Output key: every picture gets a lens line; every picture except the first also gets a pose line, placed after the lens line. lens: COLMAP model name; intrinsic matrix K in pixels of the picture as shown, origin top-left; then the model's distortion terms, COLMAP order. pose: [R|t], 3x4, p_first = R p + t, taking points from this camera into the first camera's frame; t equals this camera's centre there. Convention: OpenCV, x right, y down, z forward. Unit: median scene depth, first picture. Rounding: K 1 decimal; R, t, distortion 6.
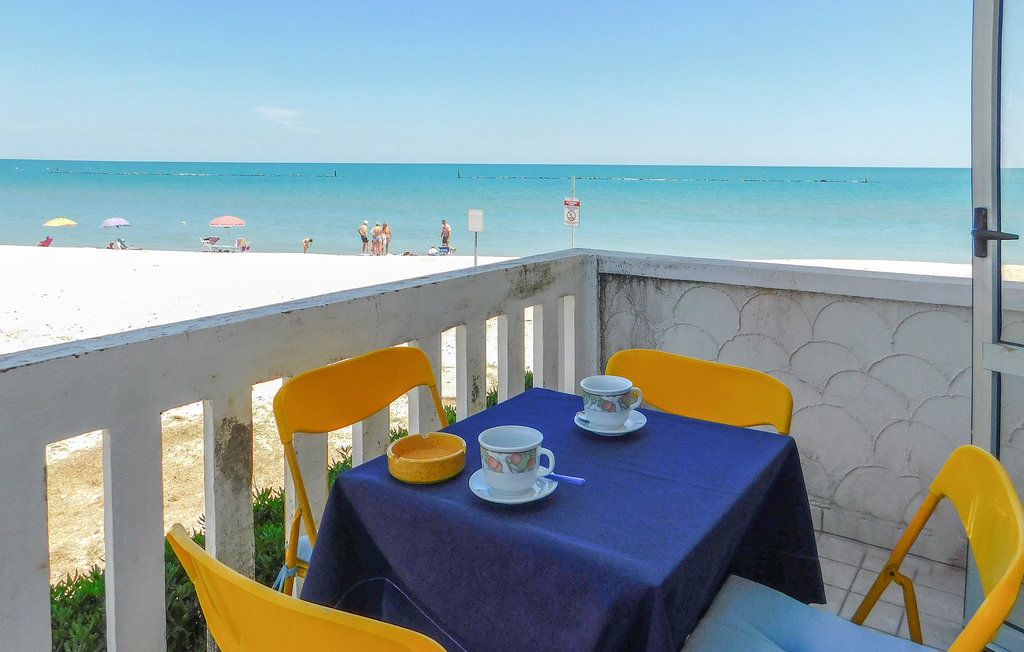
lens RADIAL K [[722.8, 0, 512.0], [0, 722.8, 326.0], [0, 0, 1]] dist [-0.051648, 0.001988]
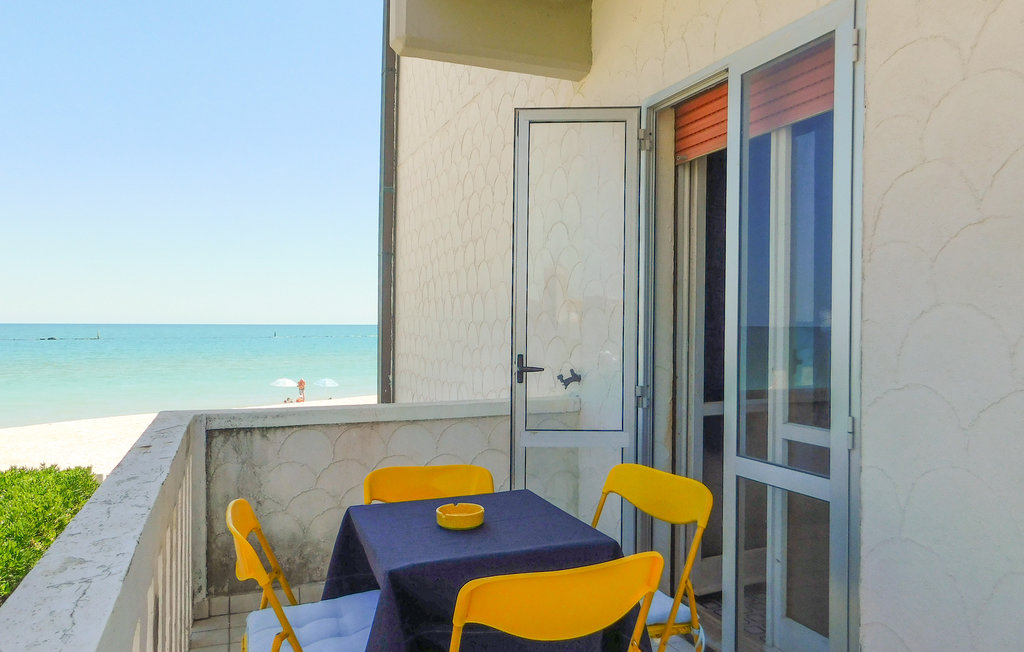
lens RADIAL K [[722.8, 0, 512.0], [0, 722.8, 326.0], [0, 0, 1]] dist [-0.051648, 0.001988]
pose [[0.578865, -0.005031, 0.815408, -0.518247], [0.180744, 0.975898, -0.122290, -0.010804], [-0.795139, 0.218169, 0.565823, -0.029176]]
